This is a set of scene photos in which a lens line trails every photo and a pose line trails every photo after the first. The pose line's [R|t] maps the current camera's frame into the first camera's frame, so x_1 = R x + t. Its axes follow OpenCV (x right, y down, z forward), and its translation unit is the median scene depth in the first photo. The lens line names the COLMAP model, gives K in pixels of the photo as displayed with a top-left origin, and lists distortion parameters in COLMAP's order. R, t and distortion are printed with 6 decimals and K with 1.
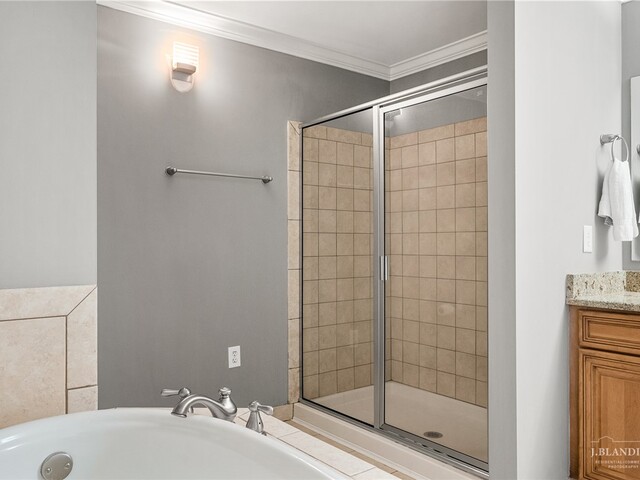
lens RADIAL K [[521.8, 0, 320.0], [0, 521.8, 240.6], [0, 0, 1]] dist [-0.007233, 0.003035]
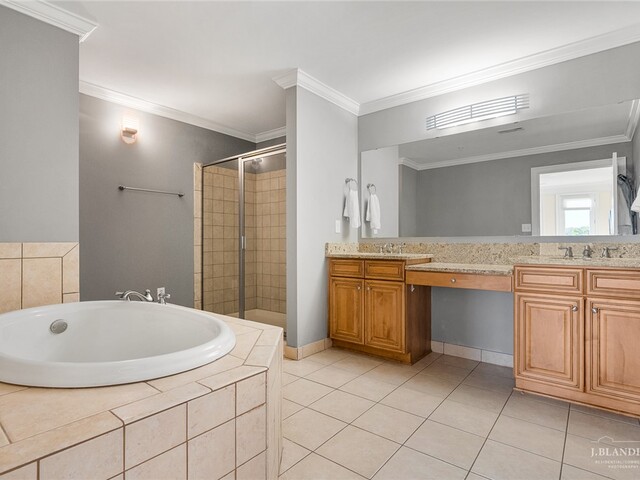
lens RADIAL K [[343.4, 0, 321.2], [0, 343.4, 240.2], [0, 0, 1]] dist [-0.011566, 0.000821]
pose [[0.970809, 0.001442, 0.239850, 0.109048], [-0.001267, 0.999999, -0.000883, 0.051482], [-0.239851, 0.000554, 0.970809, -0.337235]]
